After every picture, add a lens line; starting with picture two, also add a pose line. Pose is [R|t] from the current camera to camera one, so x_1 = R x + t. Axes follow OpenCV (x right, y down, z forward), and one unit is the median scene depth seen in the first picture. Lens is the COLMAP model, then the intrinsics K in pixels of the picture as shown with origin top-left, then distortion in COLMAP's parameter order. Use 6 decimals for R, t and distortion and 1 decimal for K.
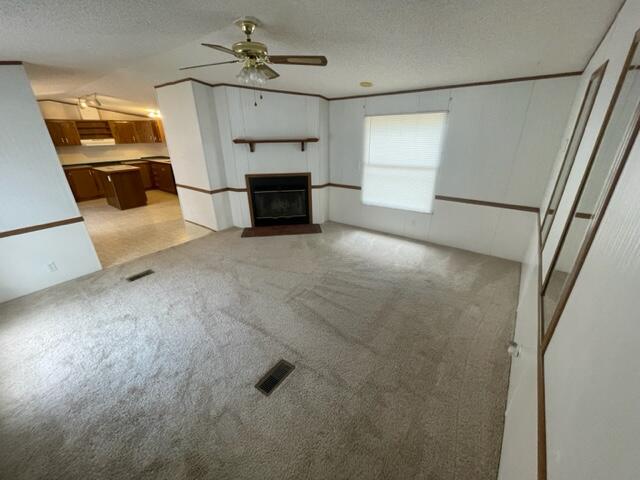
lens RADIAL K [[260.5, 0, 324.8], [0, 260.5, 238.1], [0, 0, 1]] dist [-0.016295, -0.000183]
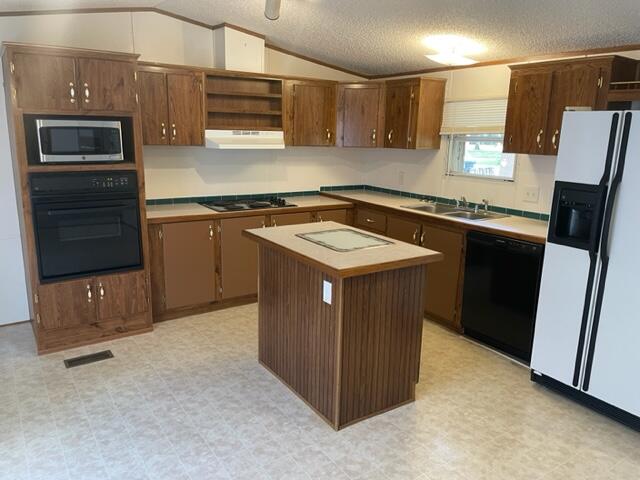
lens RADIAL K [[486.6, 0, 320.1], [0, 486.6, 240.2], [0, 0, 1]] dist [0.007917, 0.001126]
pose [[0.944154, 0.104716, -0.312423, -0.595738], [-0.155115, 0.977777, -0.141038, -0.179595], [0.290711, 0.181623, 0.939415, 0.480276]]
